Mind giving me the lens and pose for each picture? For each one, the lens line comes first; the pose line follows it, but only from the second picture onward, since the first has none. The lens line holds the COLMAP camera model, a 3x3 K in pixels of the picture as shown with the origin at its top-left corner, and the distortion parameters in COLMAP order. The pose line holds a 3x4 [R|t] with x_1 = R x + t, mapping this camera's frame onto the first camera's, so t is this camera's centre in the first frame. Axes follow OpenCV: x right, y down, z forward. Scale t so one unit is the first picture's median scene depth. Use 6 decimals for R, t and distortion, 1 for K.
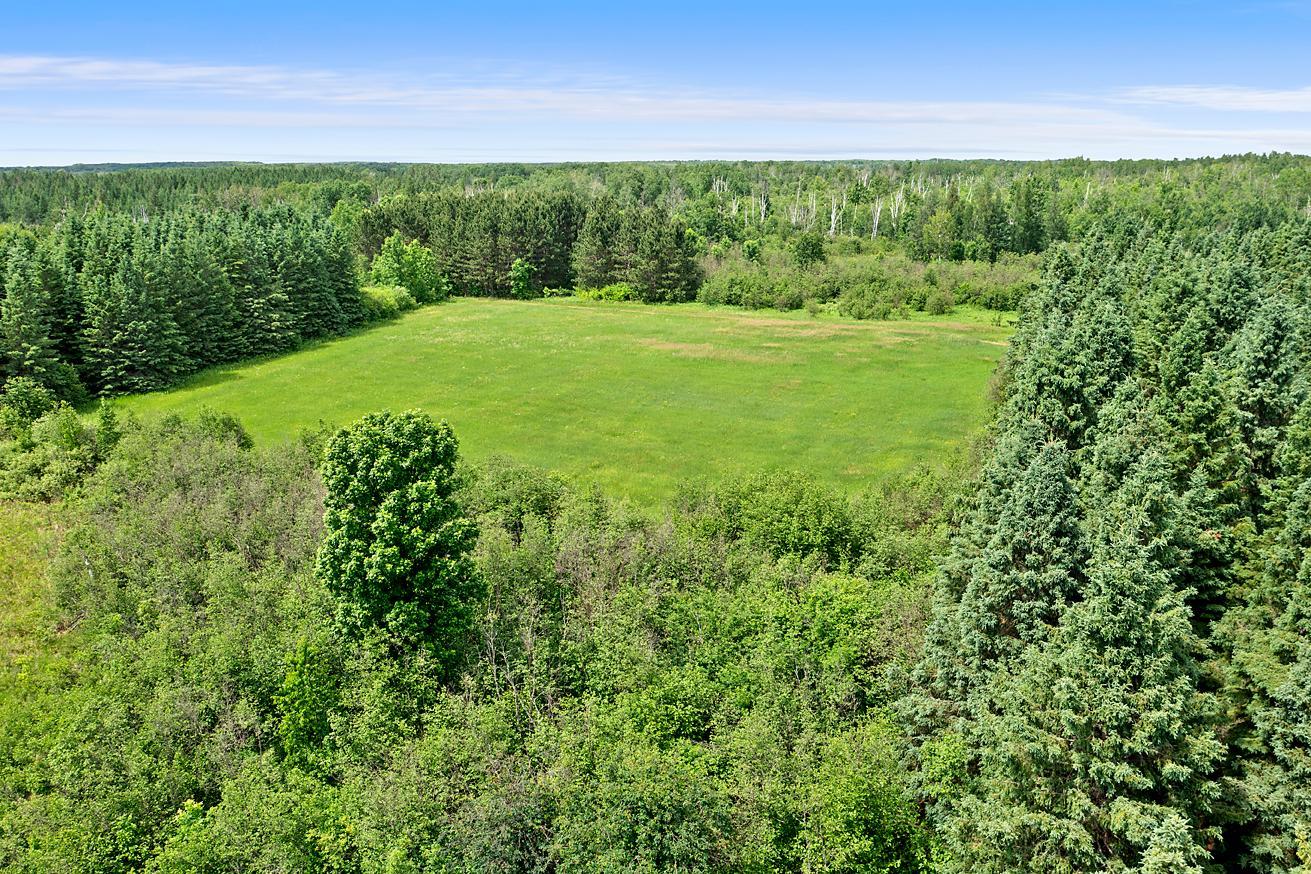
lens RADIAL K [[1043.8, 0, 637.8], [0, 1043.8, 436.2], [0, 0, 1]] dist [-0.023416, 0.019531]
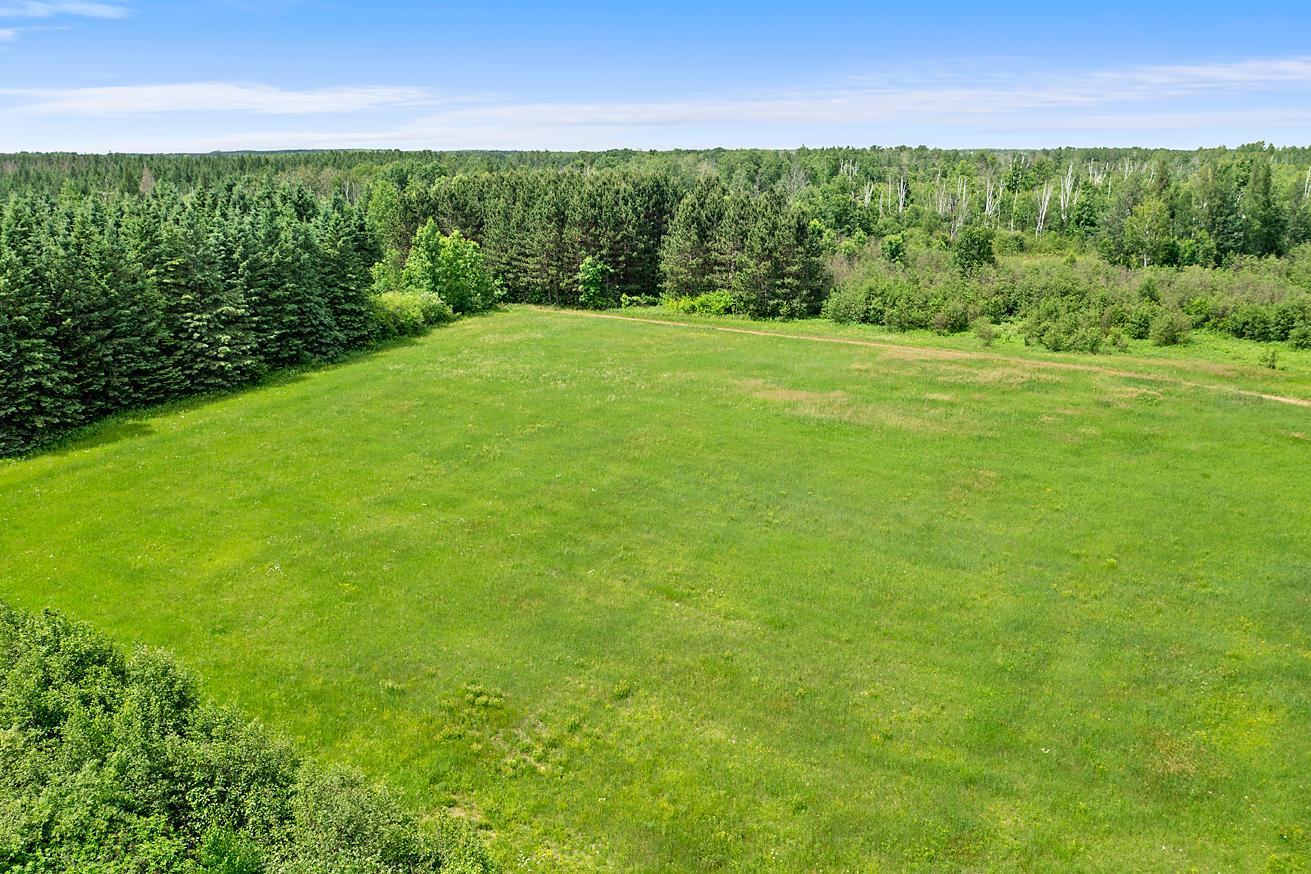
lens RADIAL K [[1043.8, 0, 637.8], [0, 1043.8, 436.2], [0, 0, 1]] dist [-0.023416, 0.019531]
pose [[0.993719, 0.030785, -0.107590, 0.008527], [-0.029706, 0.999491, 0.011615, -0.048823], [0.107893, -0.008346, 0.994127, 0.242454]]
